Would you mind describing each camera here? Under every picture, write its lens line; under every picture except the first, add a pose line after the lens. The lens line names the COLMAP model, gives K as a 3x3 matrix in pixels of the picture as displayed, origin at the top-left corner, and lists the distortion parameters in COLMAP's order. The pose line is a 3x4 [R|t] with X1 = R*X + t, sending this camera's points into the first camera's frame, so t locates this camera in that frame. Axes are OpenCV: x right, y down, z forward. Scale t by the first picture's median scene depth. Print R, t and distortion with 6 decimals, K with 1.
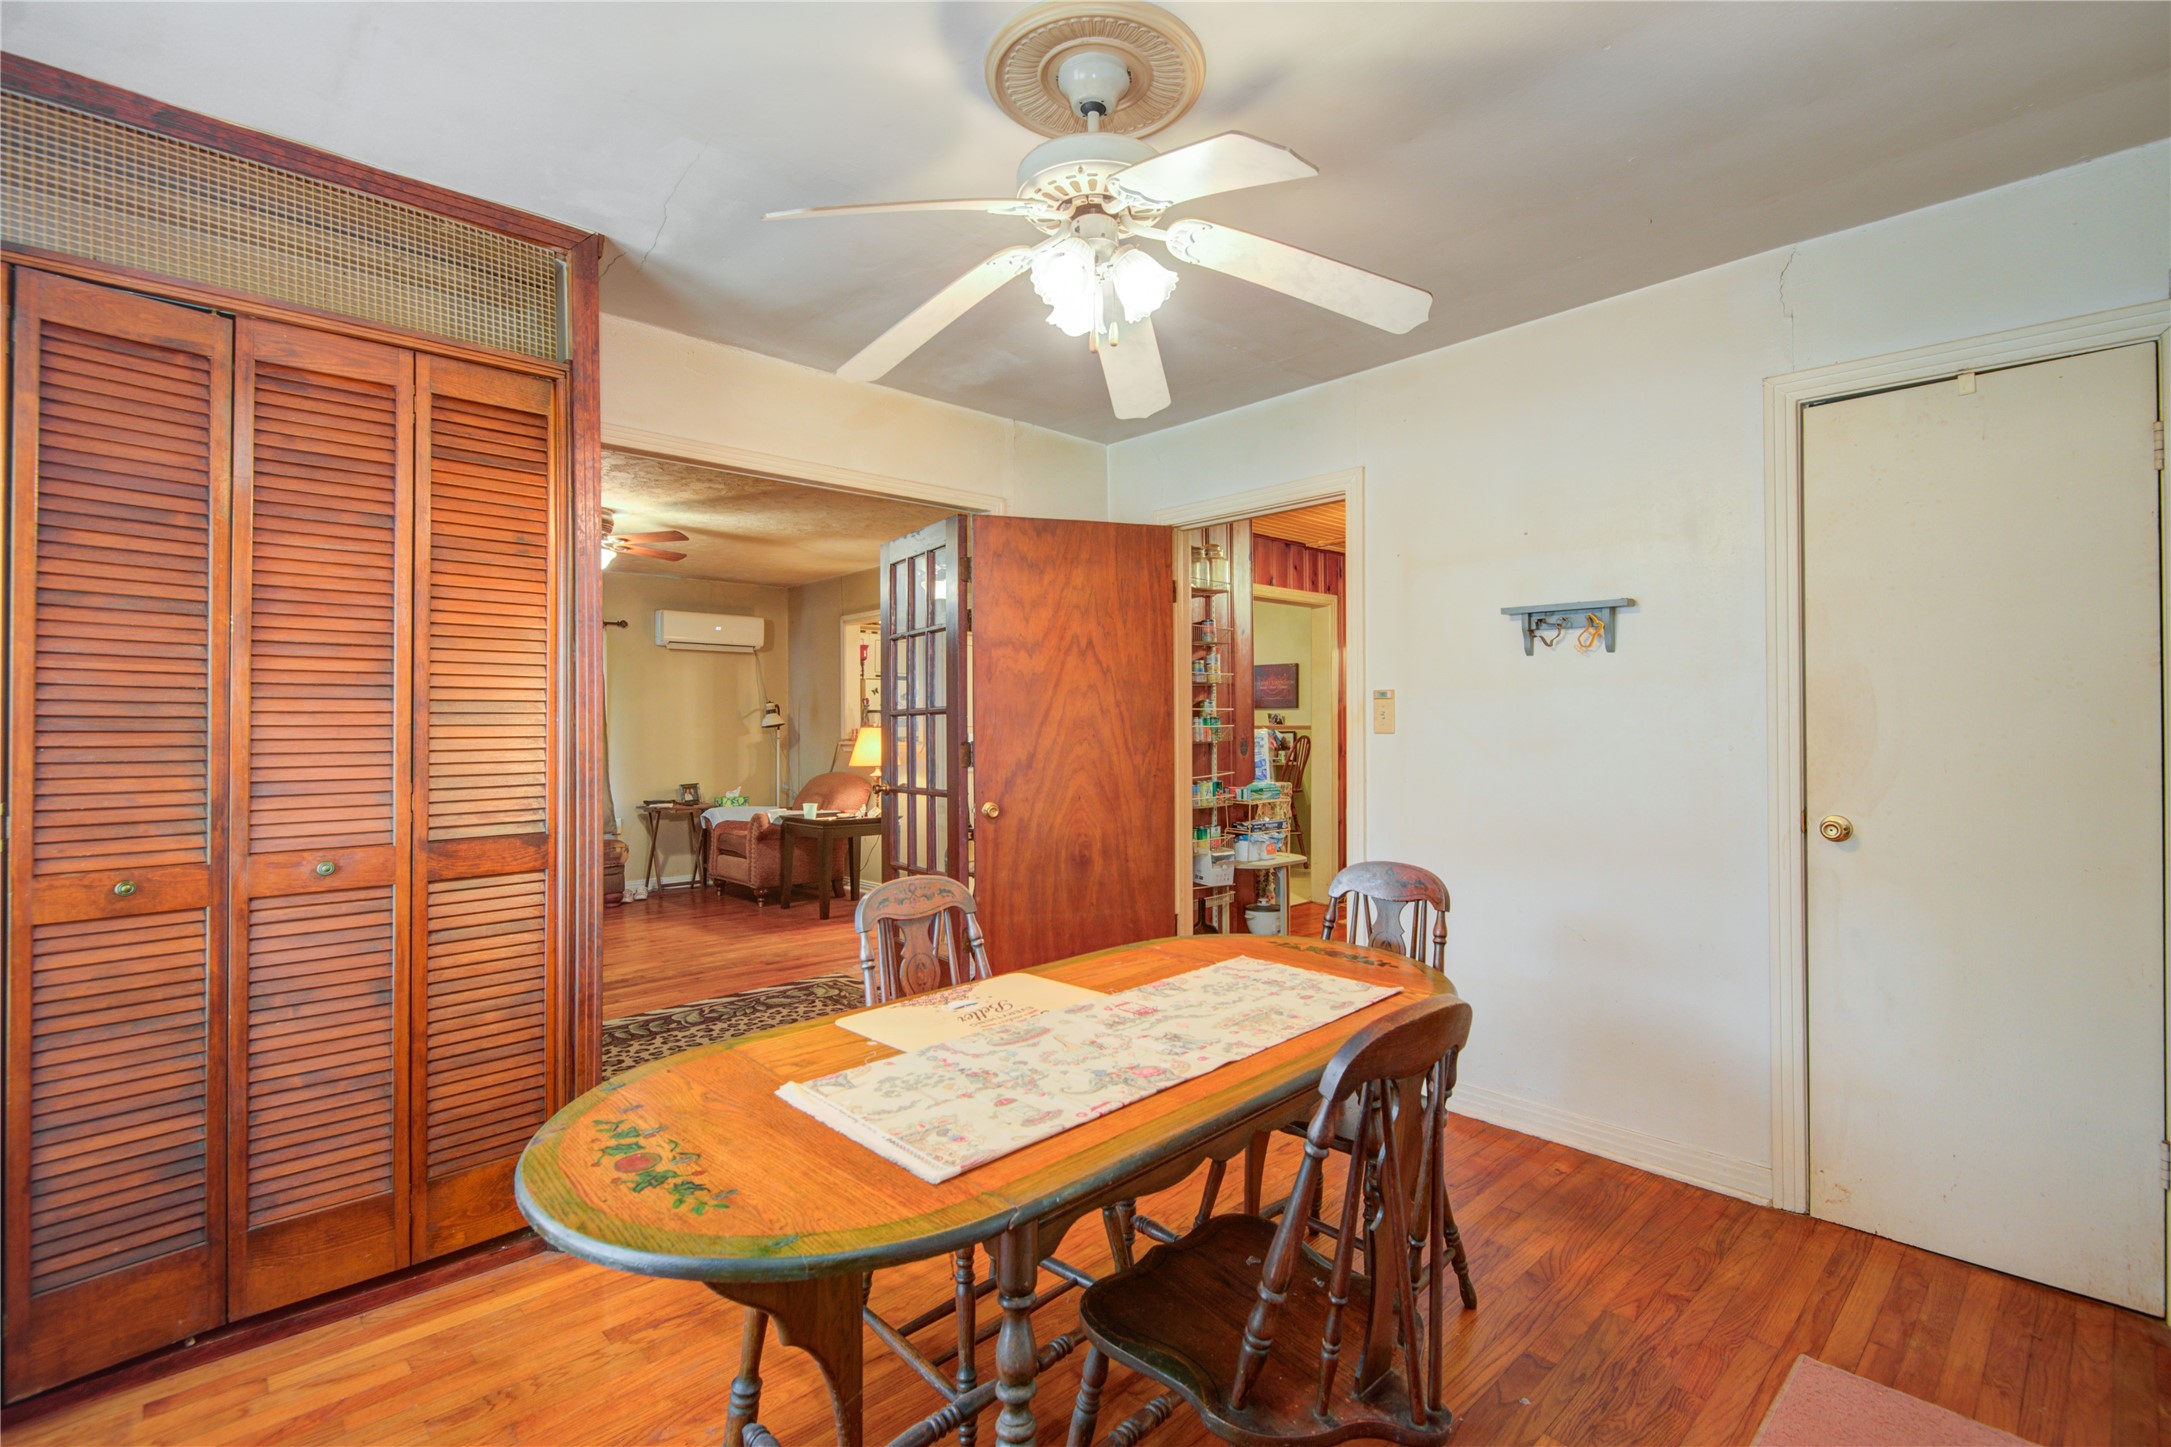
lens RADIAL K [[982.8, 0, 1095.0], [0, 982.8, 710.6], [0, 0, 1]] dist [0.003295, -0.001473]
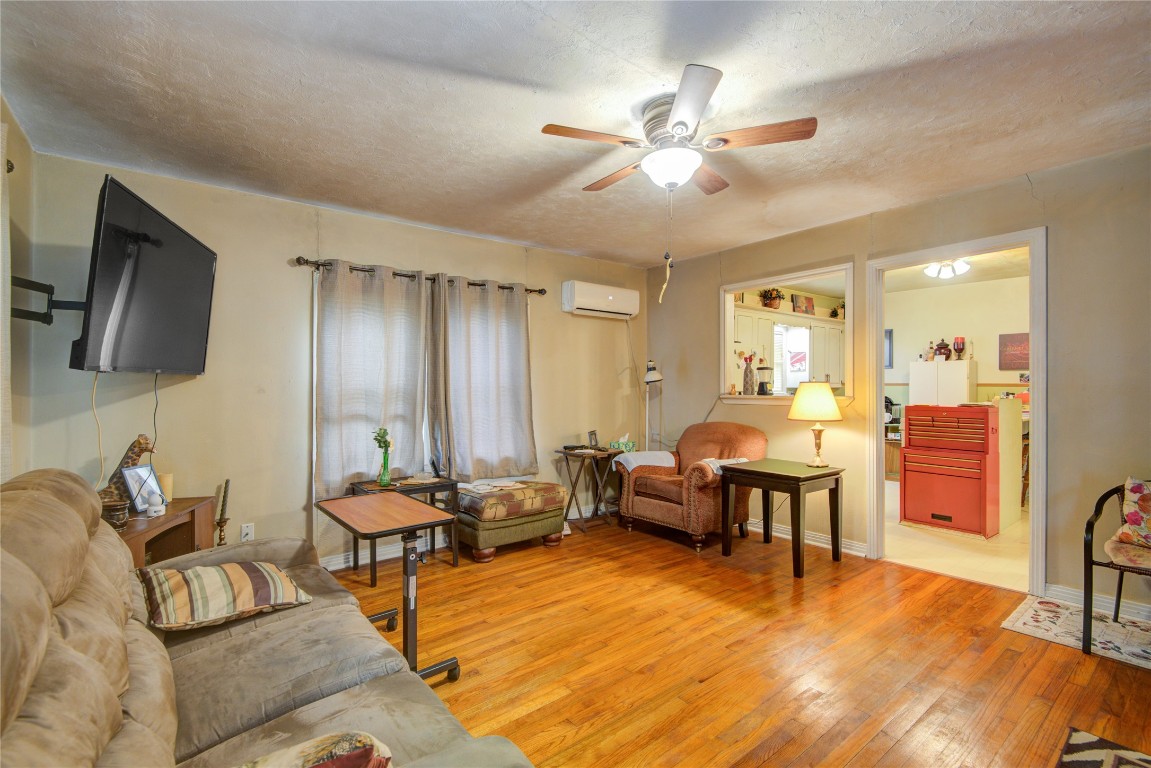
lens RADIAL K [[521.1, 0, 572.2], [0, 521.1, 384.5], [0, 0, 1]] dist [0.003295, -0.001473]
pose [[0.995040, 0.007564, -0.099183, -0.649243], [-0.005775, 0.999816, 0.018305, 0.016060], [0.099303, -0.017642, 0.994901, 0.666850]]
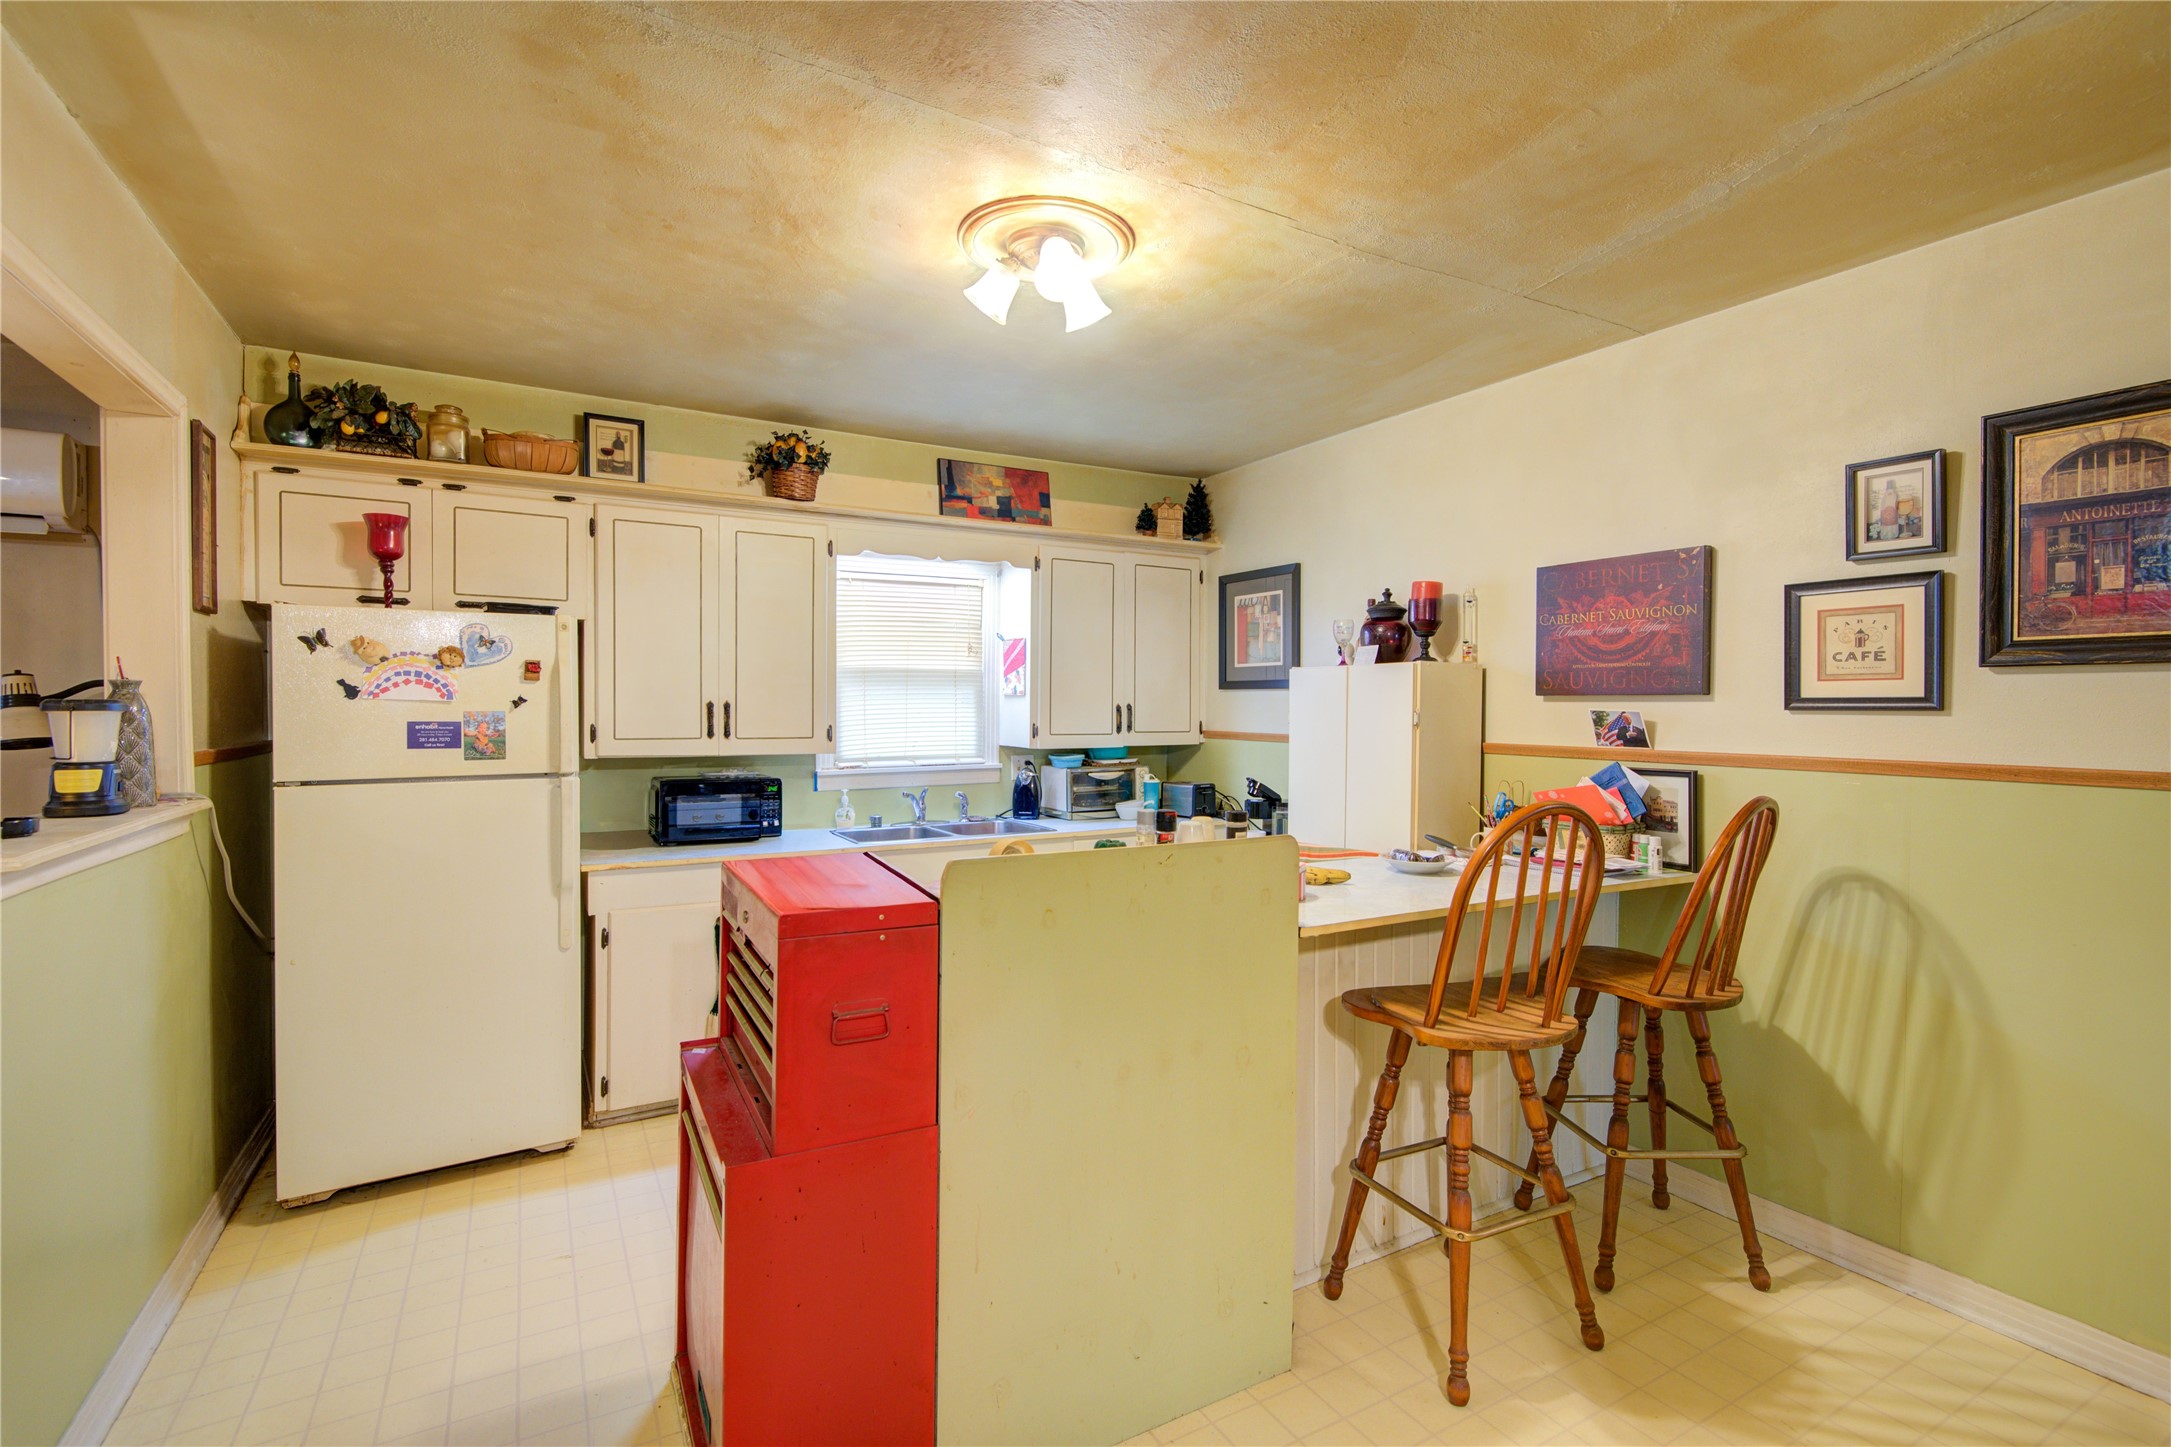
lens RADIAL K [[982.8, 0, 1095.5], [0, 982.8, 719.9], [0, 0, 1]] dist [0.003295, -0.001473]
pose [[0.970623, 0.011745, -0.240317, 0.200362], [-0.003939, 0.999450, 0.032935, -0.008974], [0.240571, -0.031021, 0.970136, 1.374847]]
